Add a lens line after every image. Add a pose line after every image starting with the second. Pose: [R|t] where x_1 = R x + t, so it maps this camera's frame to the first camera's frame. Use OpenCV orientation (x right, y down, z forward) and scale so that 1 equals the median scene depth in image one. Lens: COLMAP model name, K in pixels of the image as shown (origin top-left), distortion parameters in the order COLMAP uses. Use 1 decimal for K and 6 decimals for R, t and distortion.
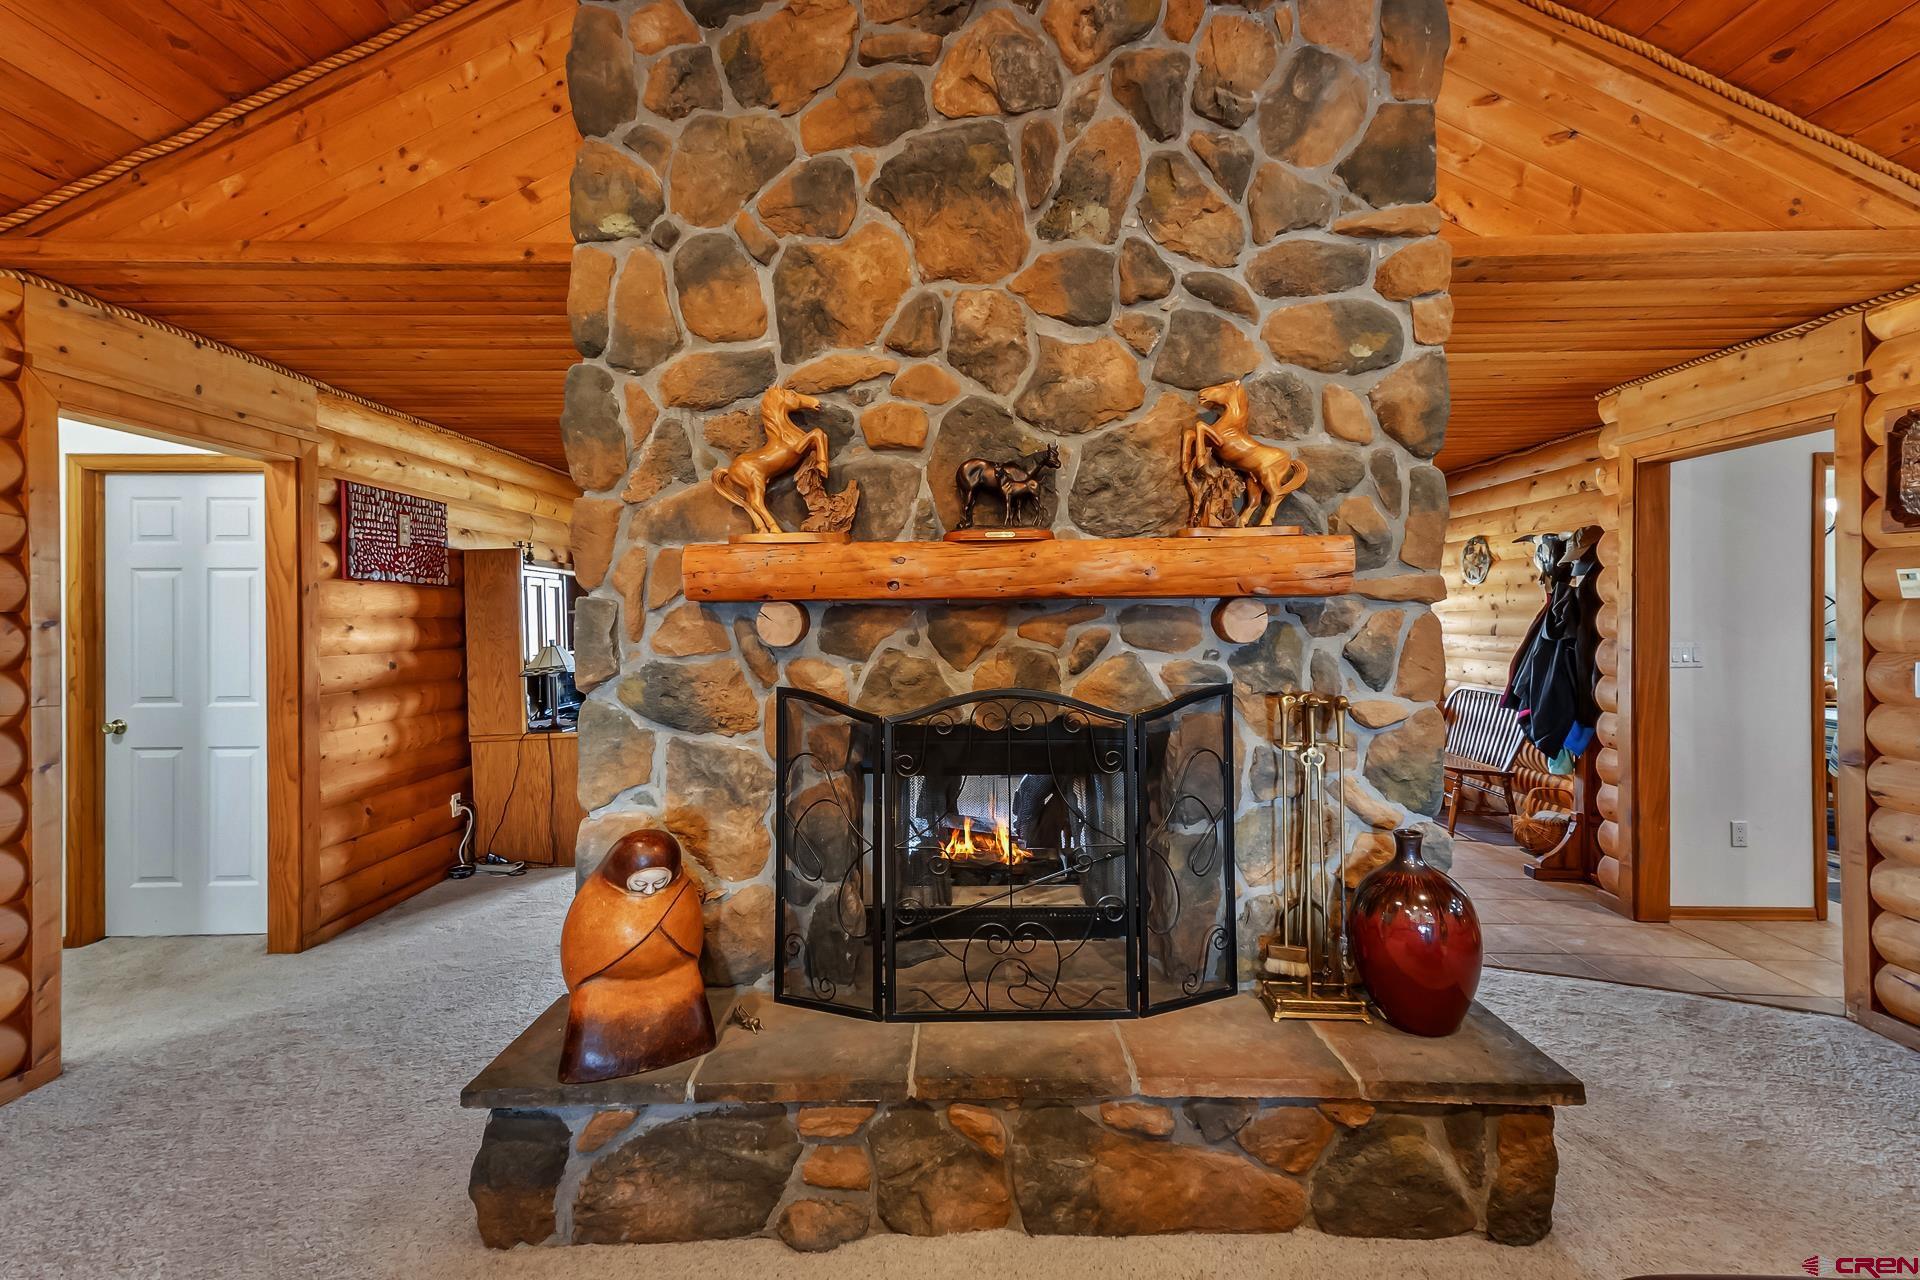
lens RADIAL K [[899.8, 0, 953.5], [0, 899.8, 615.8], [0, 0, 1]] dist [0.031335, -0.006949]
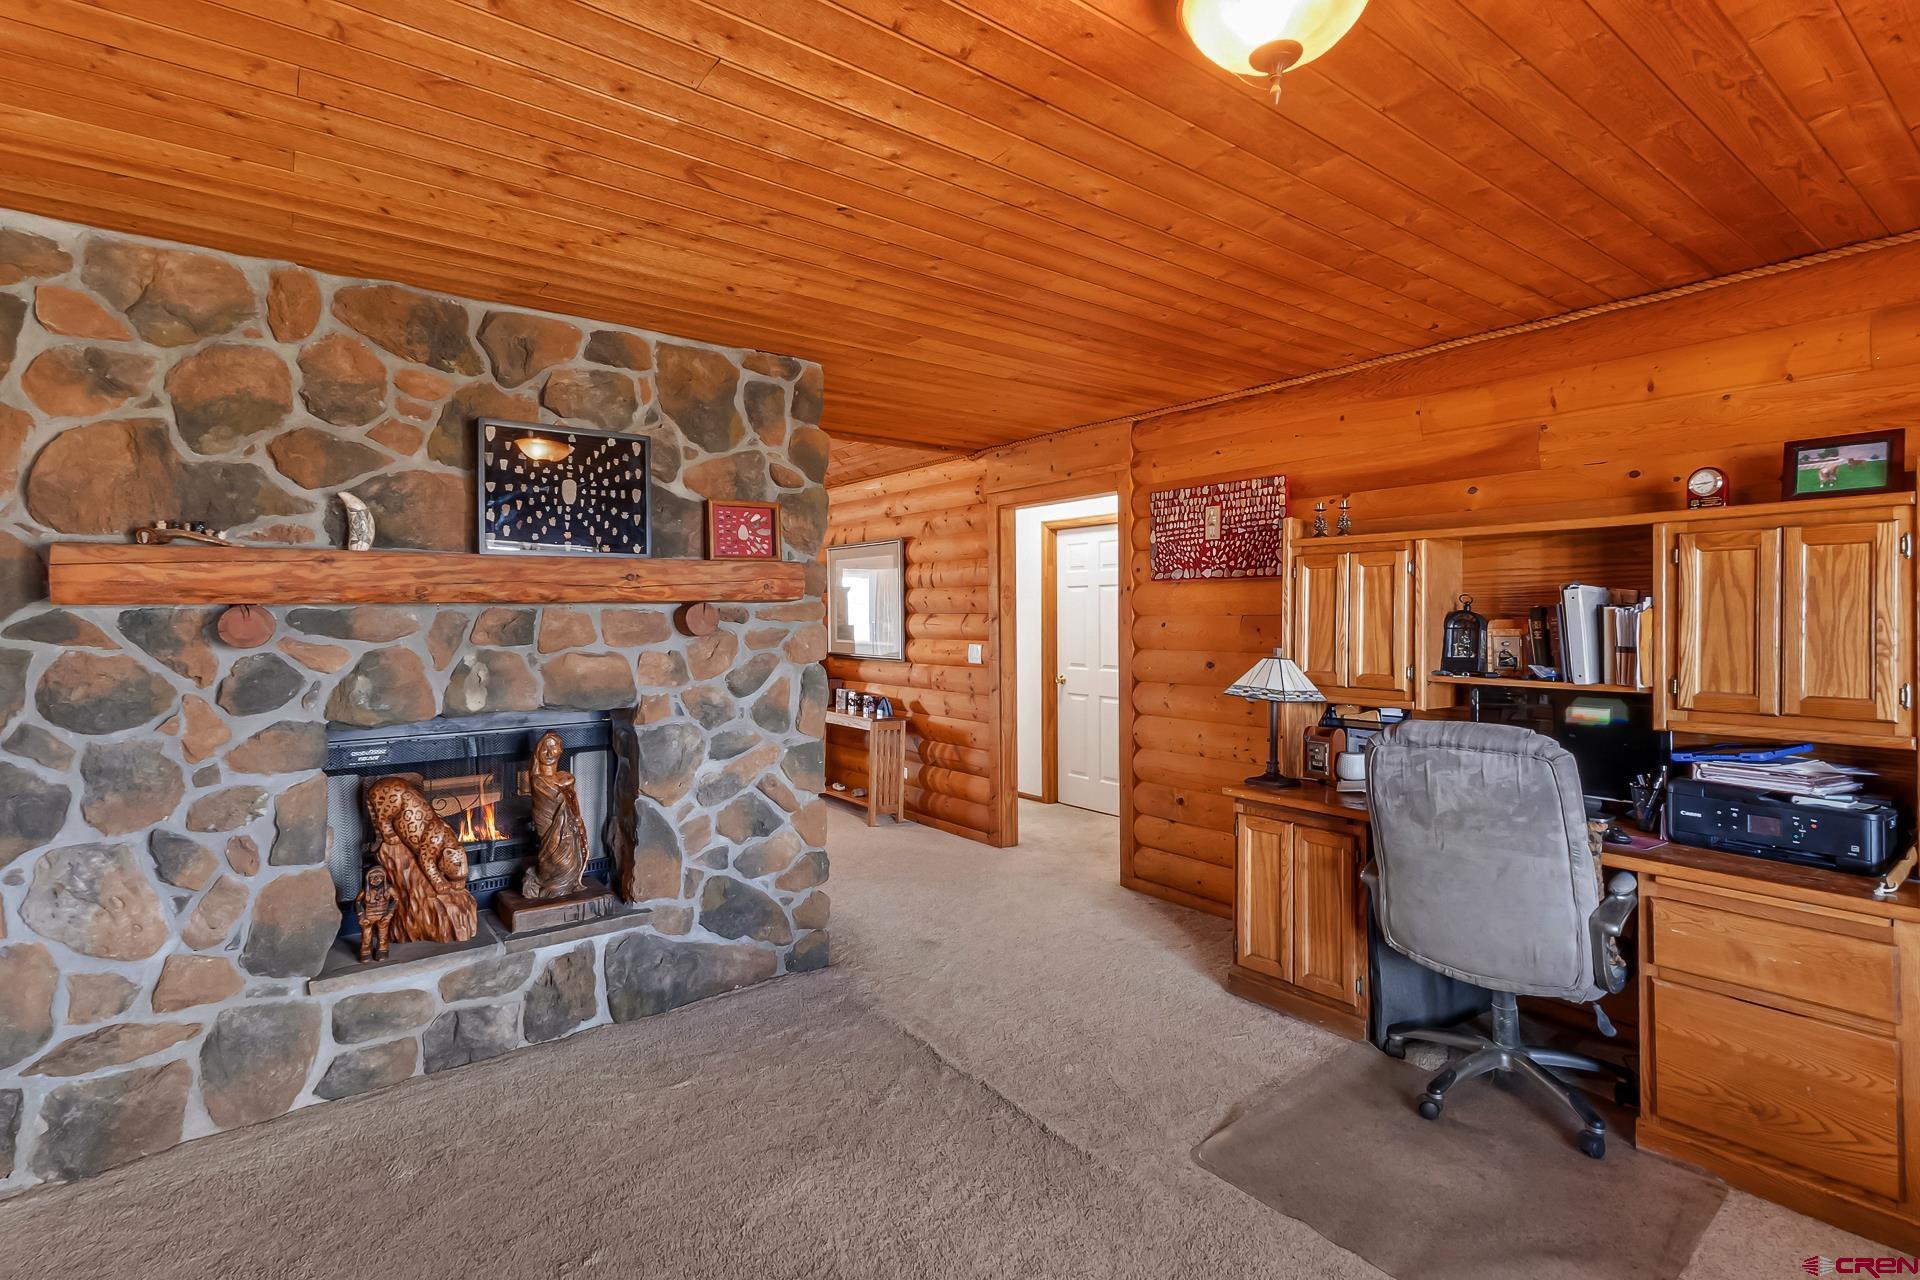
lens RADIAL K [[899.8, 0, 924.6], [0, 899.8, 612.5], [0, 0, 1]] dist [0.031335, -0.006949]
pose [[-0.804415, 0.008569, -0.594006, 0.374031], [0.009758, 0.999952, 0.001210, -0.009385], [0.593988, -0.004823, -0.804459, 3.037854]]
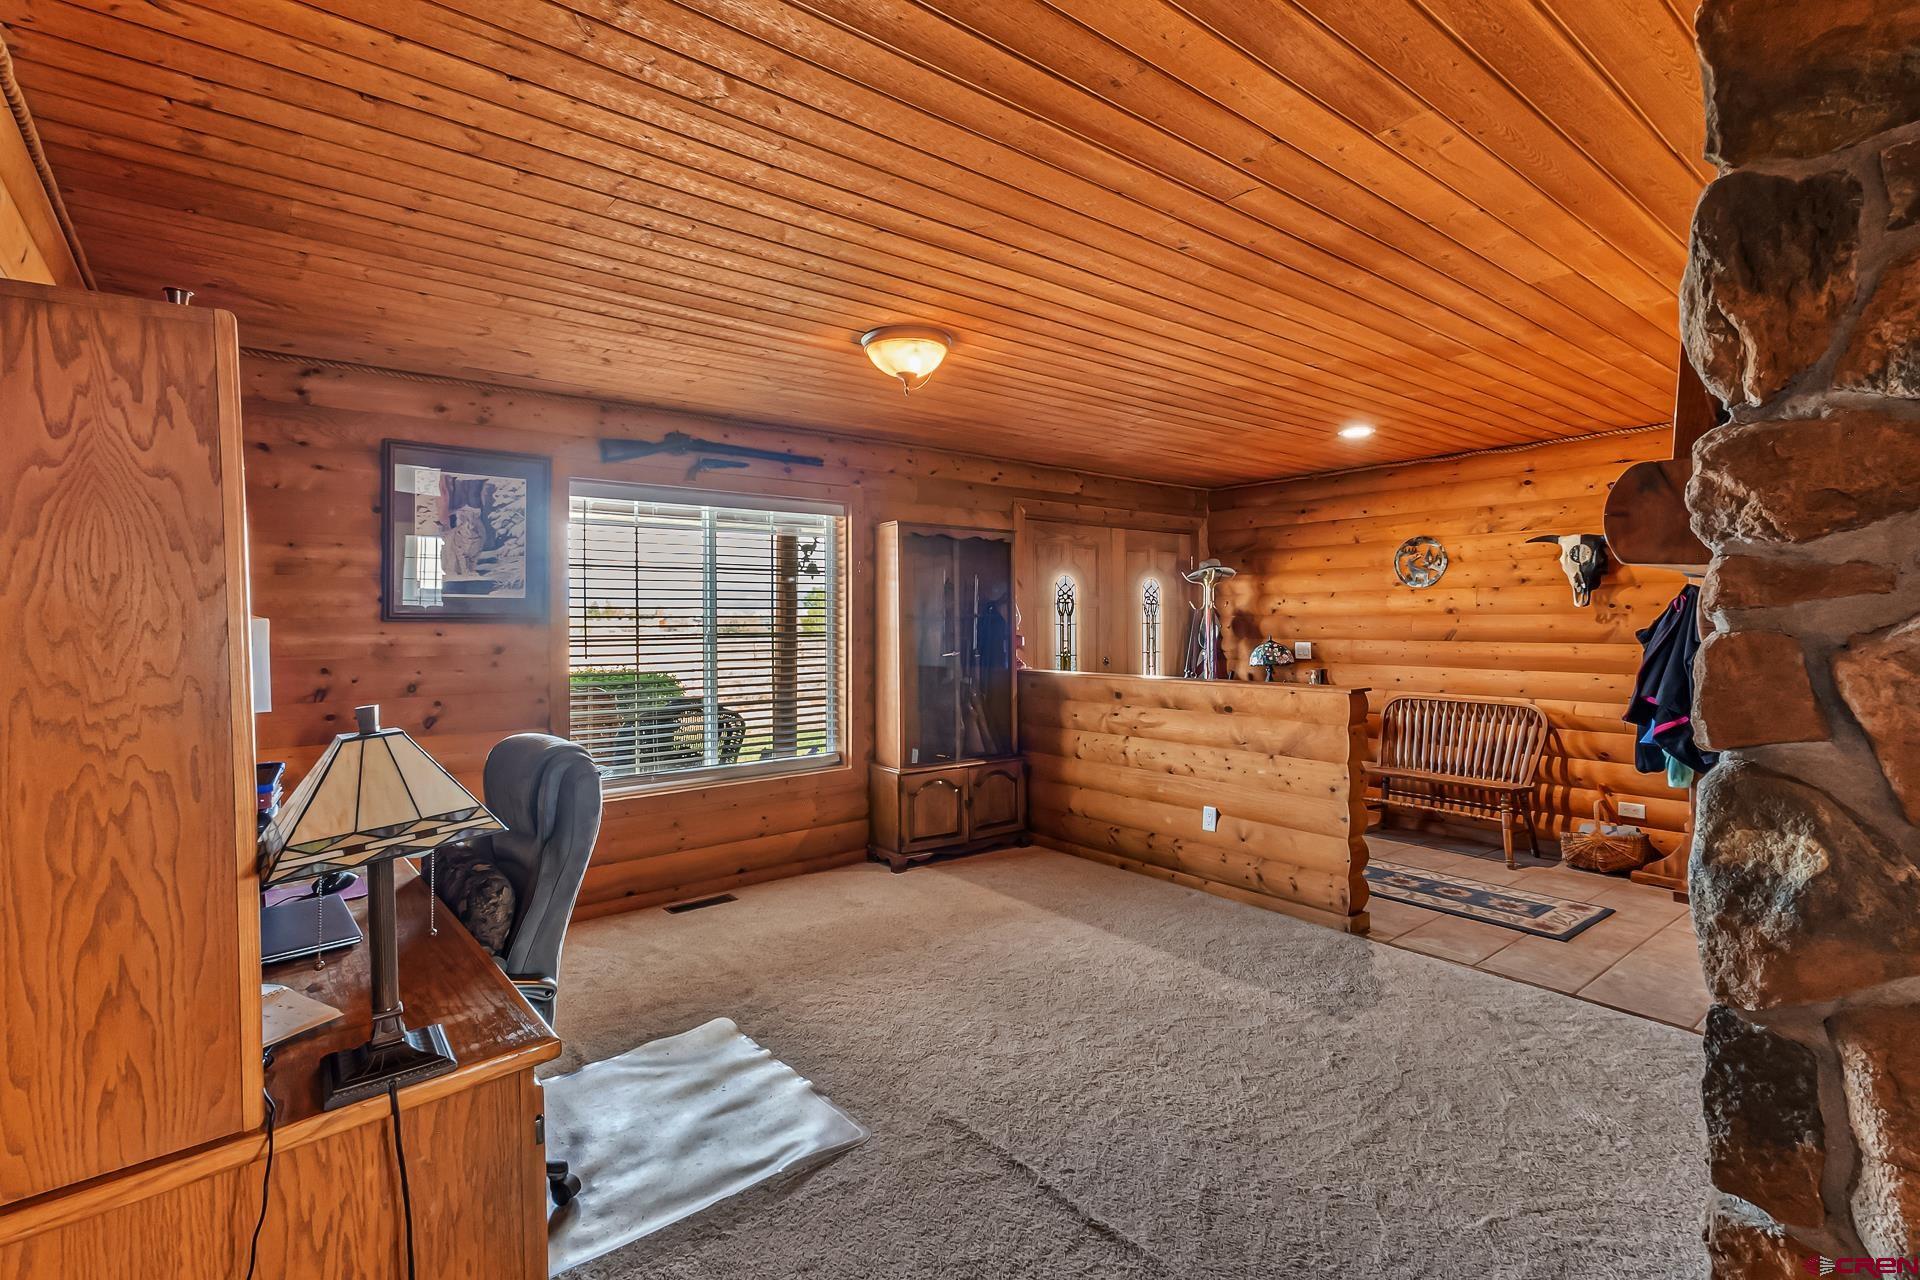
lens RADIAL K [[899.8, 0, 951.2], [0, 899.8, 623.4], [0, 0, 1]] dist [0.031335, -0.006949]
pose [[0.772444, 0.000091, 0.635083, -1.035338], [0.001100, 0.999998, -0.001482, 0.008271], [-0.635083, 0.001843, 0.772442, 1.530137]]
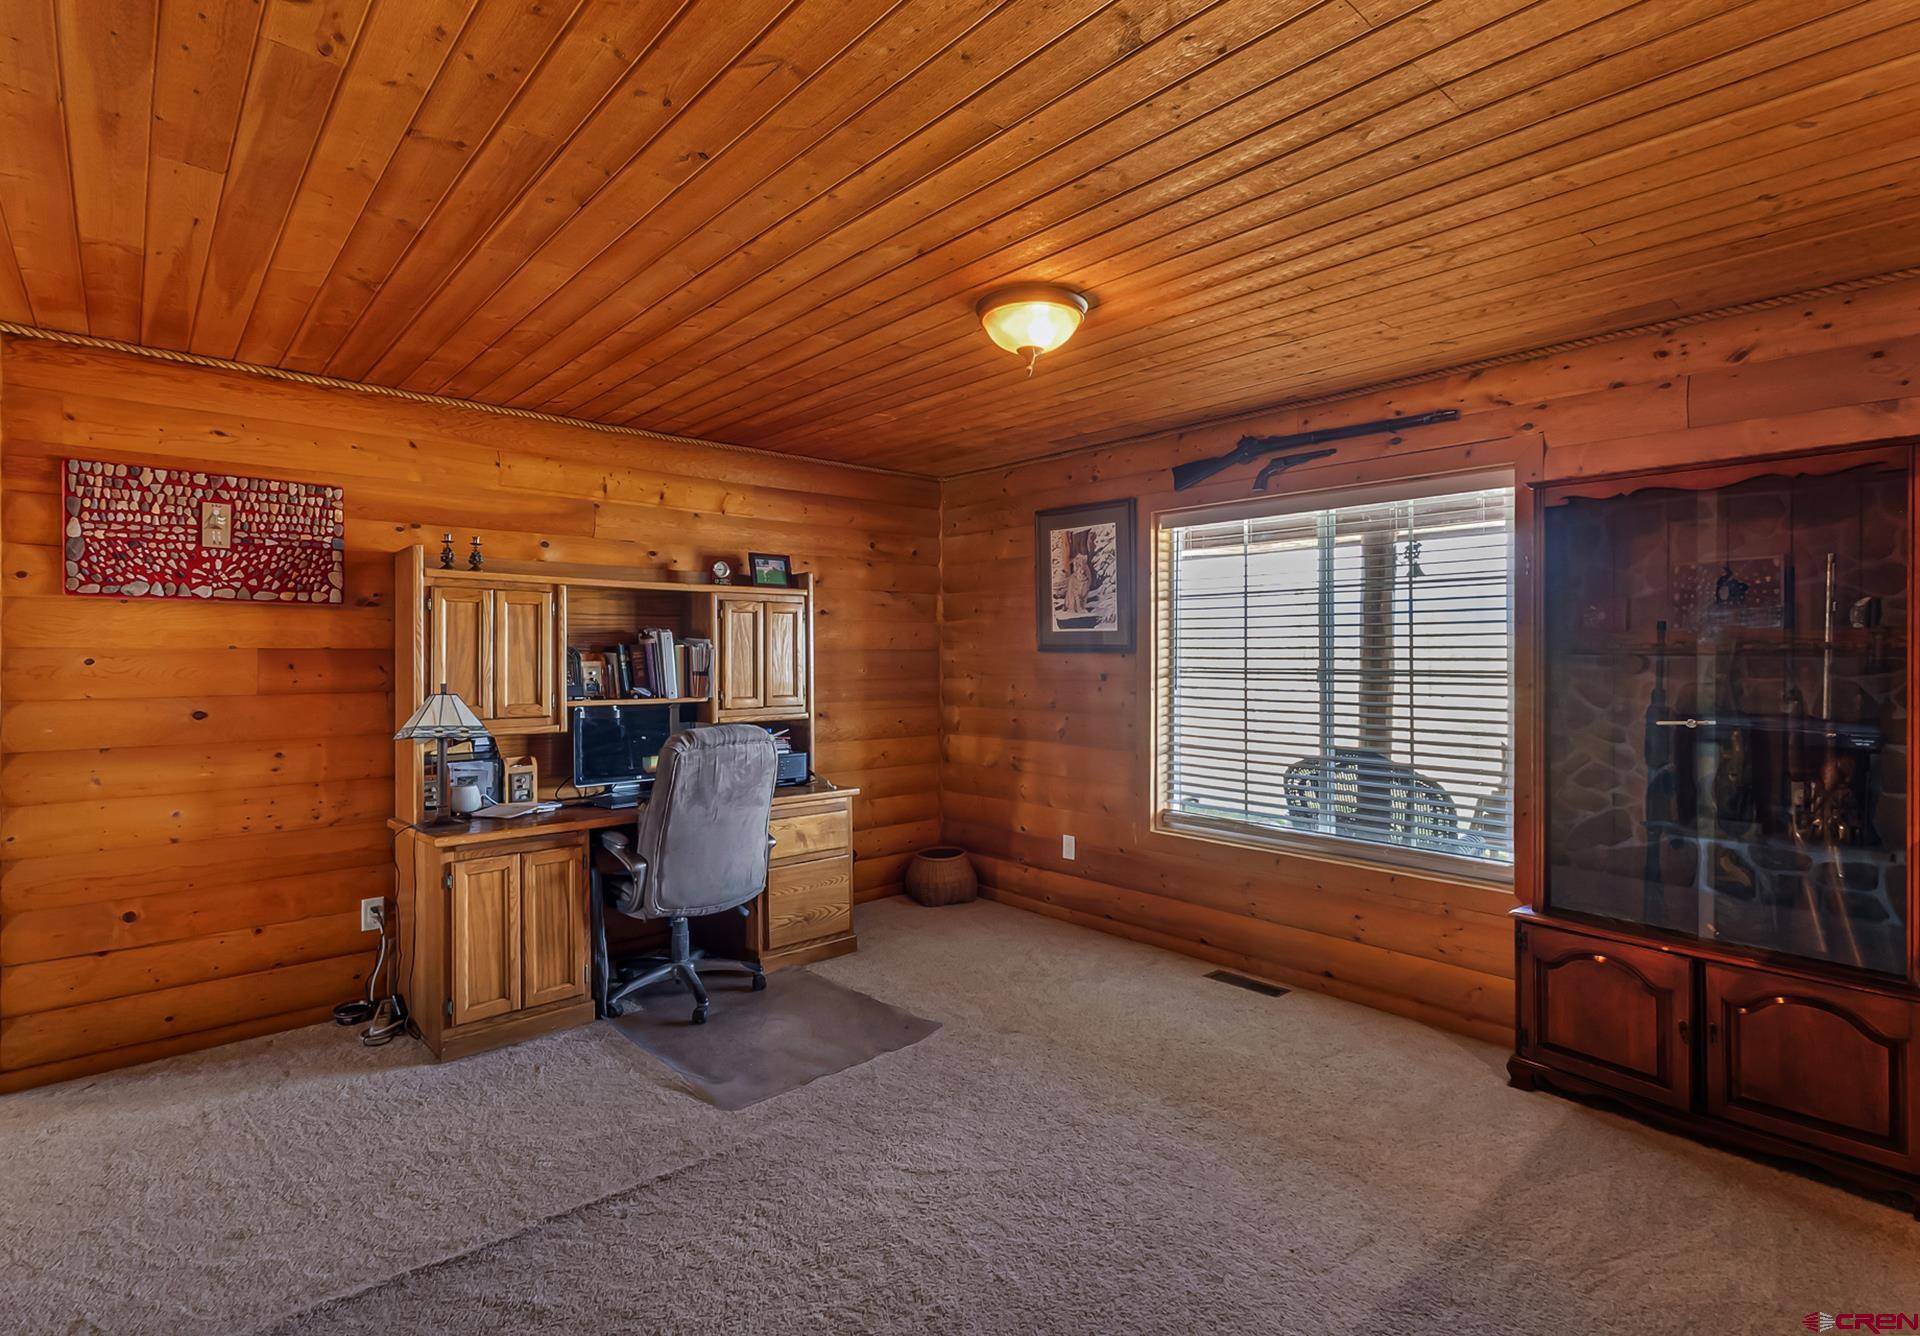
lens RADIAL K [[949.6, 0, 950.5], [0, 949.6, 654.3], [0, 0, 1]] dist [0.020235, 0.000098]
pose [[0.666691, 0.011526, -0.745245, 0.652020], [-0.007676, 0.999934, 0.008597, -0.008019], [0.745295, -0.000011, 0.666735, 1.786697]]
